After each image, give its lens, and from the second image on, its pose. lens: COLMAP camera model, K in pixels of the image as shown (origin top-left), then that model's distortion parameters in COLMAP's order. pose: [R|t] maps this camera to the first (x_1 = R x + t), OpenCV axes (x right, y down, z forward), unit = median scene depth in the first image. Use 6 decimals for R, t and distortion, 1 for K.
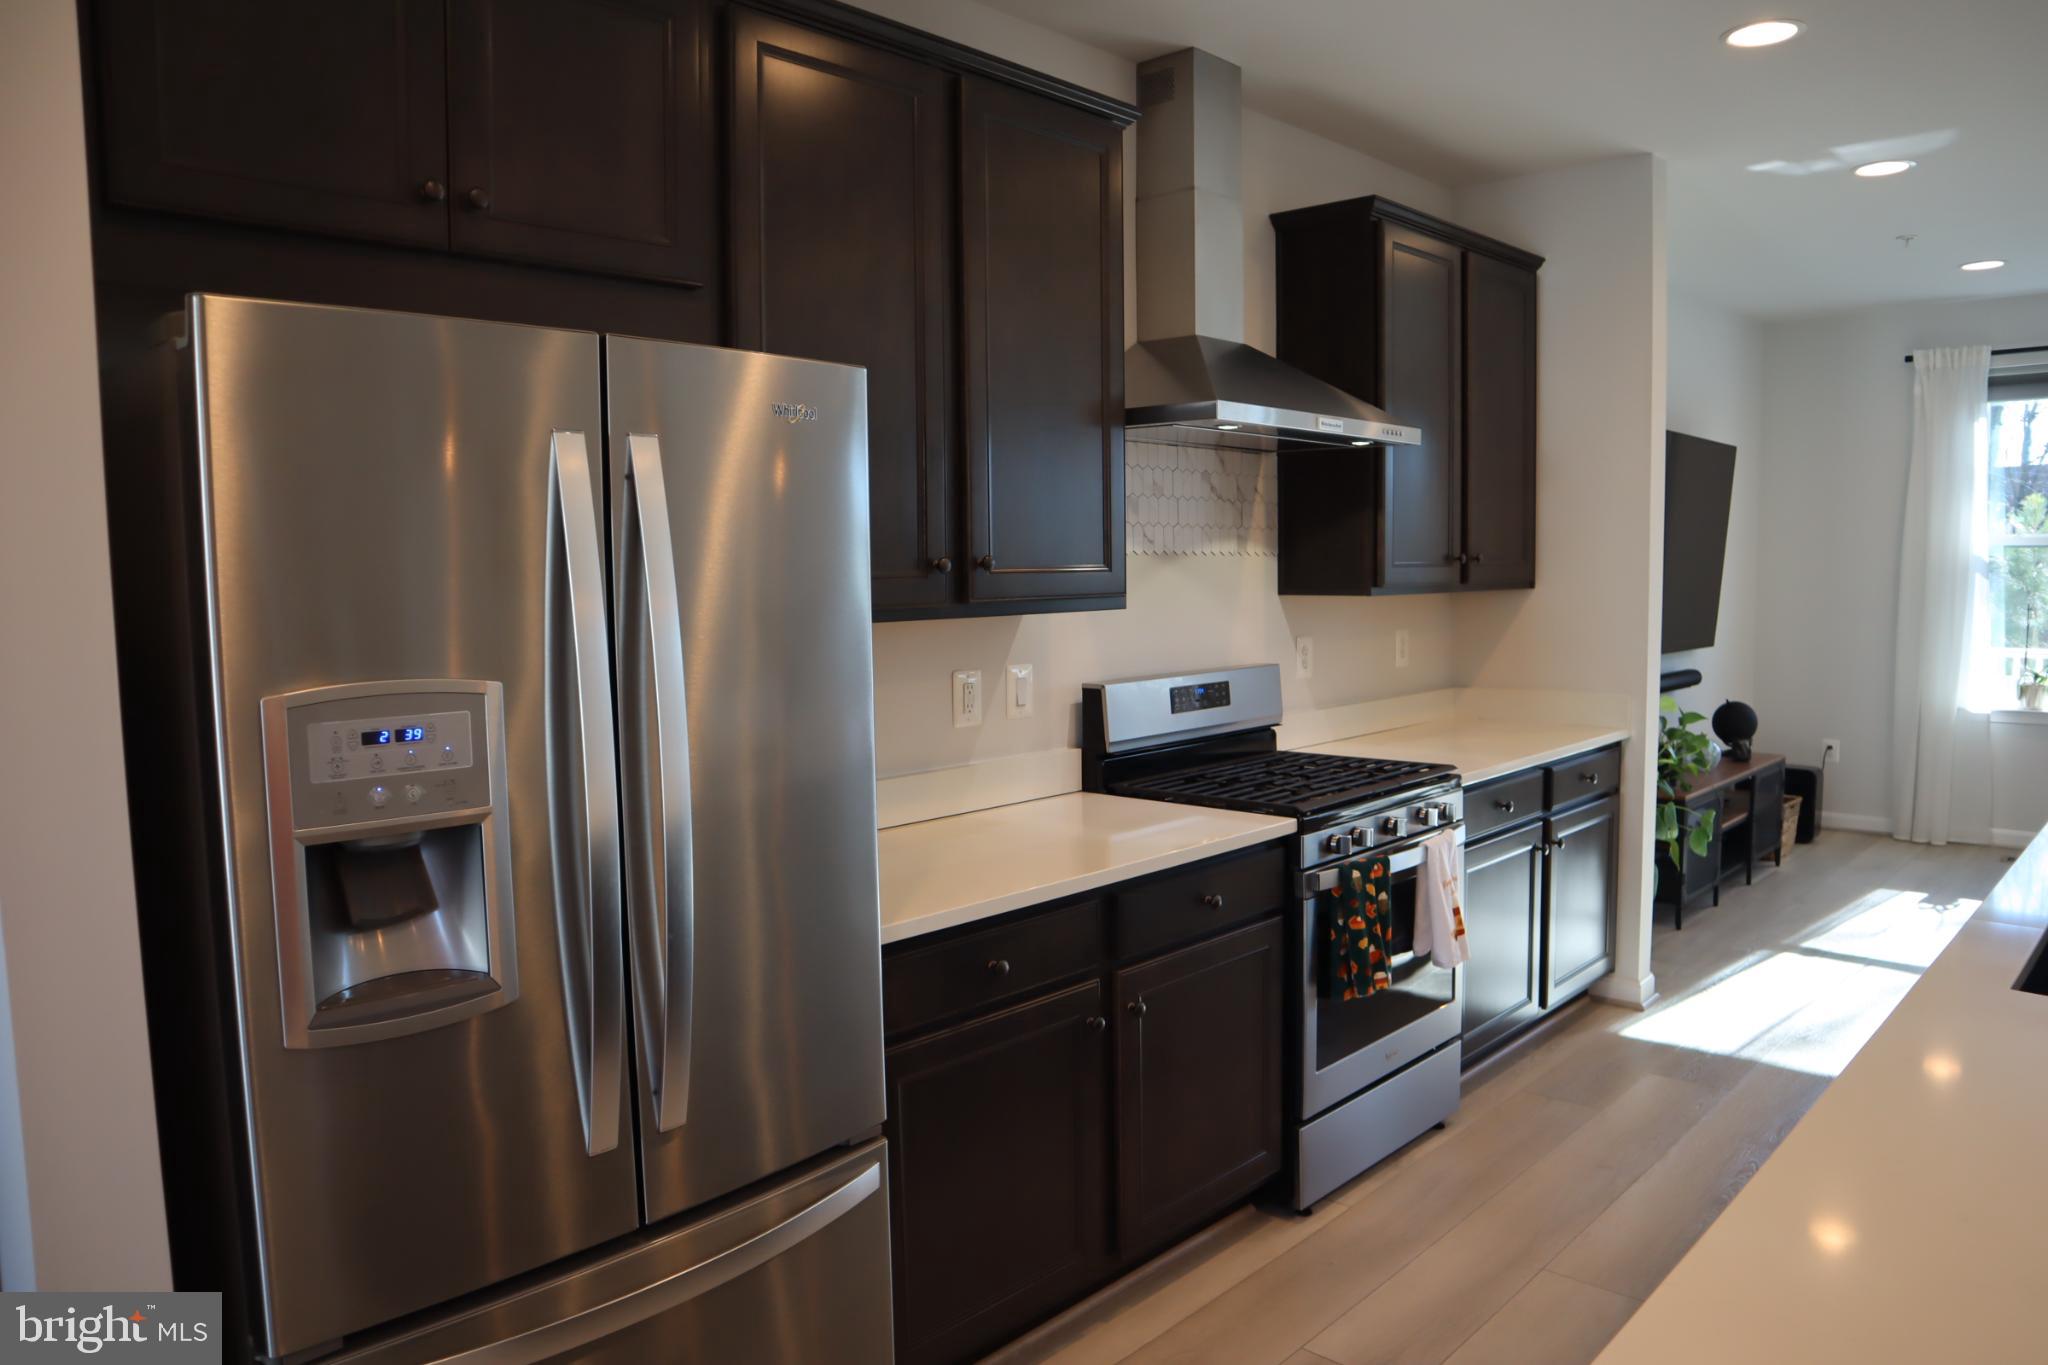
lens RADIAL K [[1406.9, 0, 1040.5], [0, 1406.9, 705.1], [0, 0, 1]] dist [-0.117459, 0.072623]
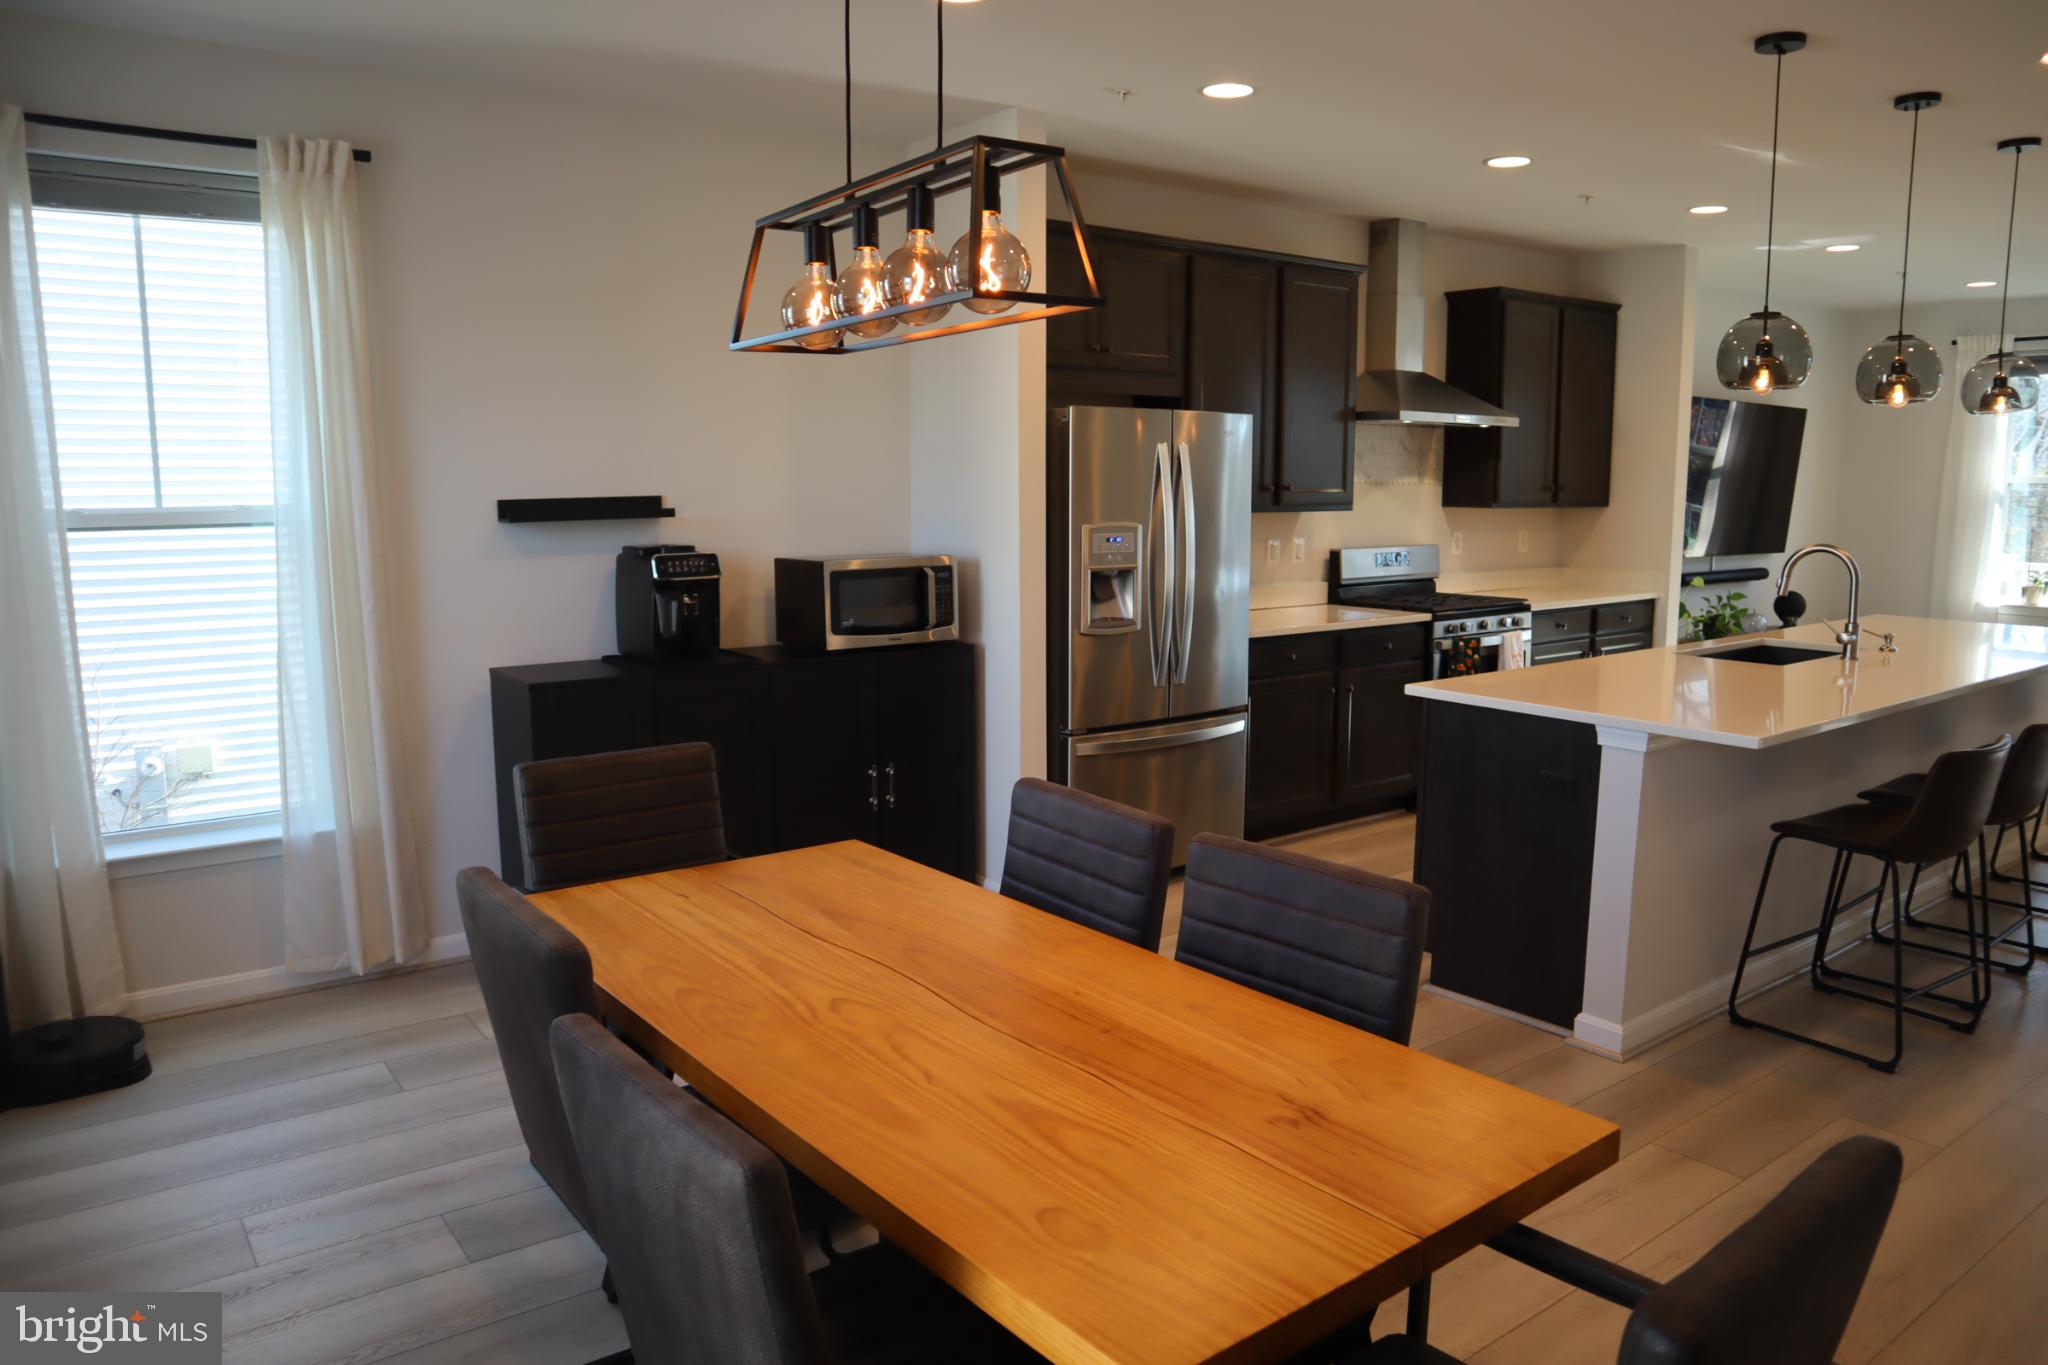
lens RADIAL K [[1406.9, 0, 1032.0], [0, 1406.9, 703.0], [0, 0, 1]] dist [-0.117459, 0.072623]
pose [[0.984150, 0.039690, -0.172837, -0.033126], [-0.029156, 0.997583, 0.063066, 0.087306], [0.174923, -0.057028, 0.982929, -0.993430]]
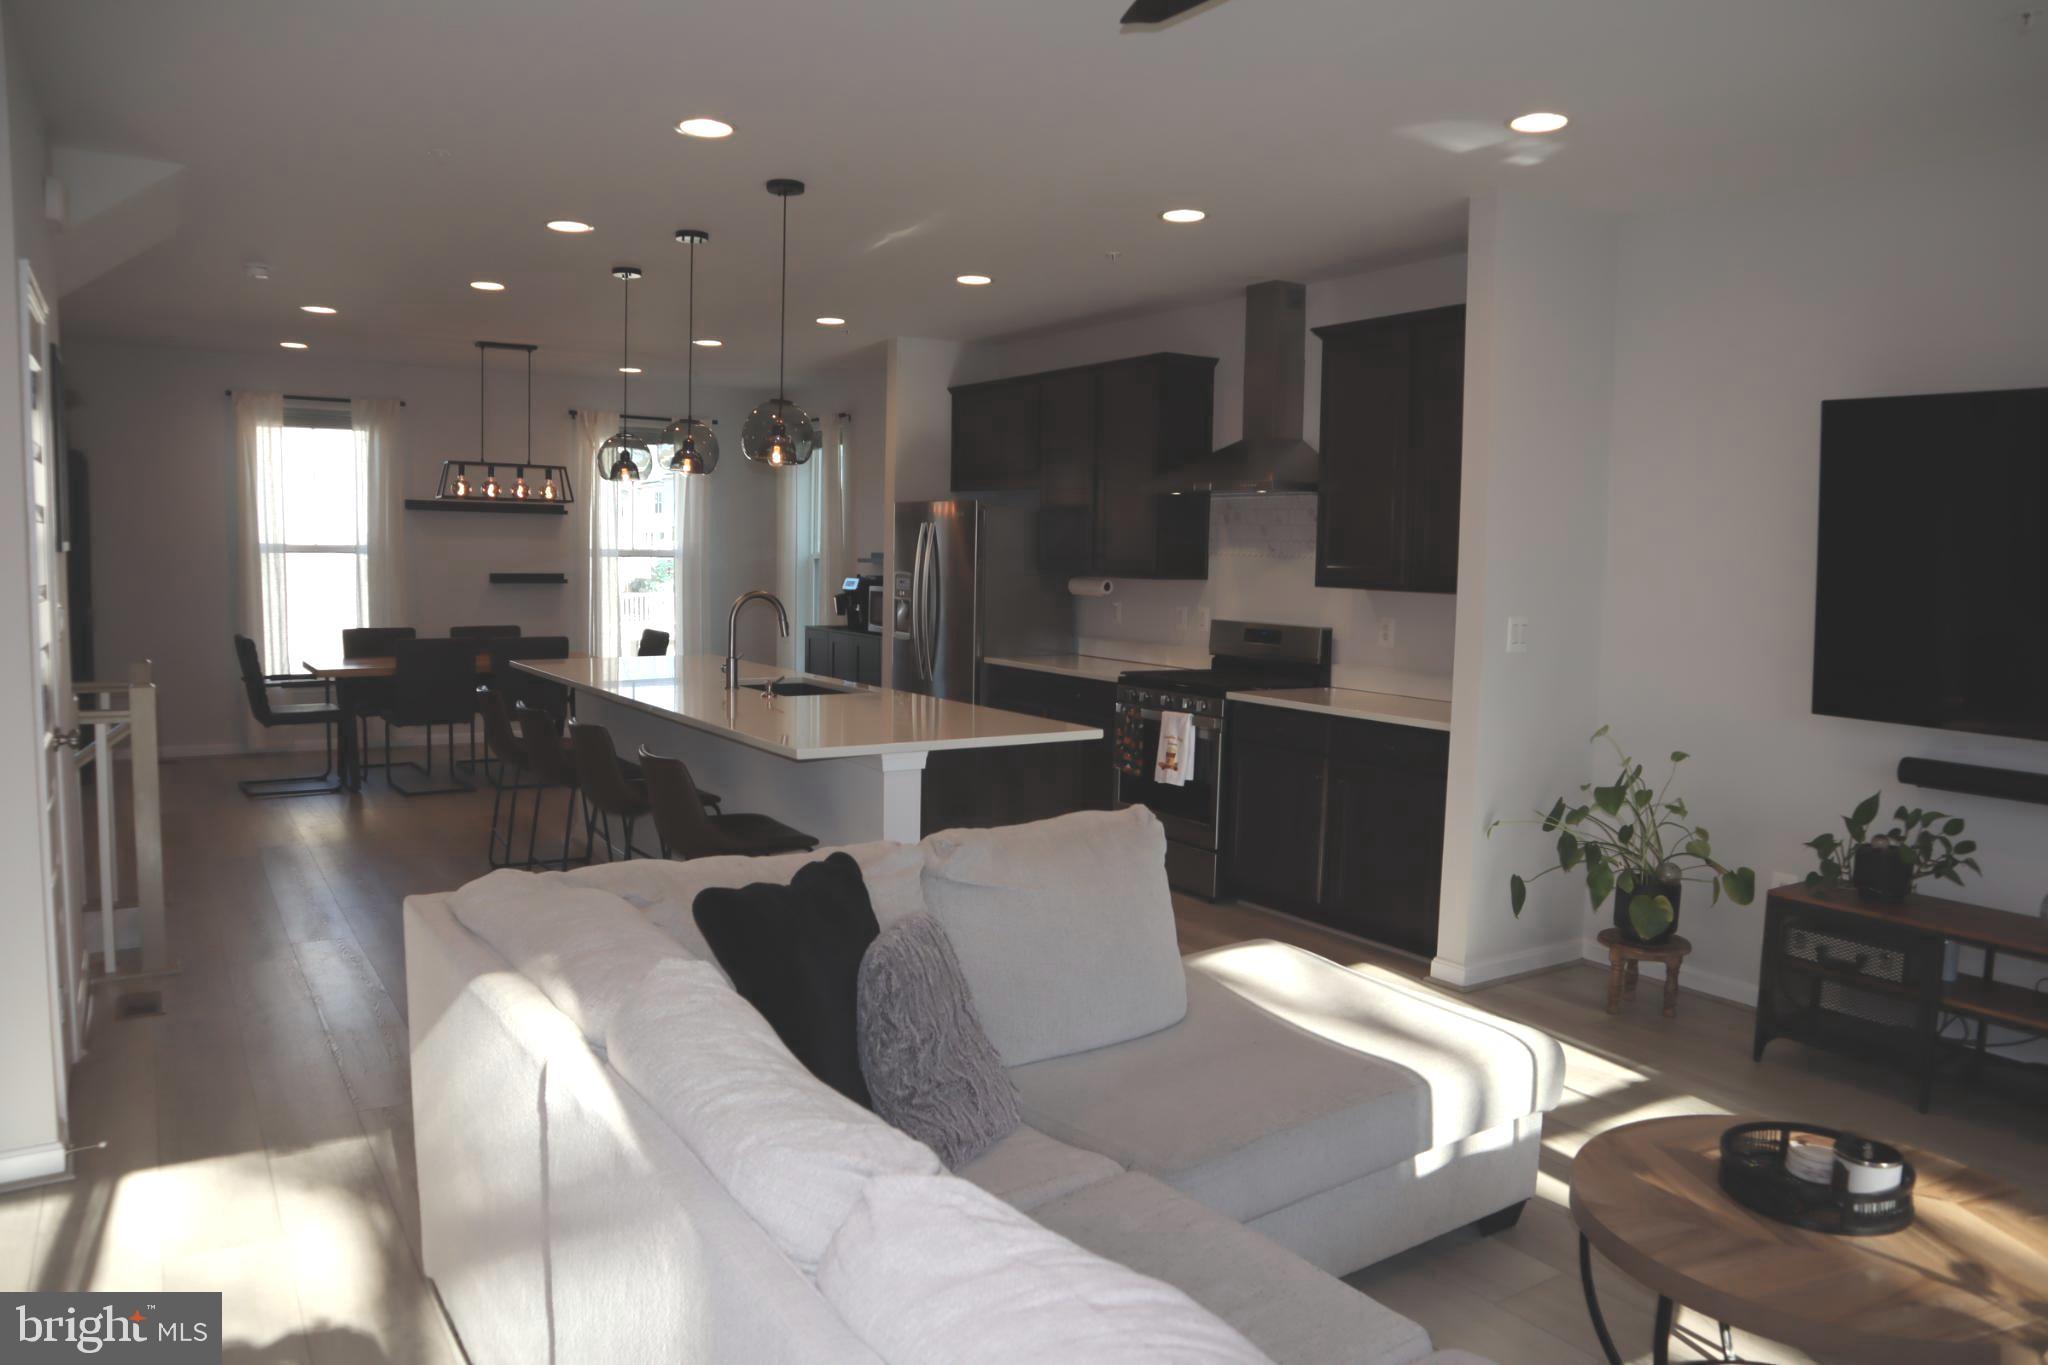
lens RADIAL K [[1406.9, 0, 1005.9], [0, 1406.9, 690.3], [0, 0, 1]] dist [-0.117459, 0.072623]
pose [[-0.256587, 0.102398, -0.961082, 2.016194], [-0.114788, 0.984106, 0.135496, -0.149444], [0.959681, 0.145087, -0.240754, 1.185435]]
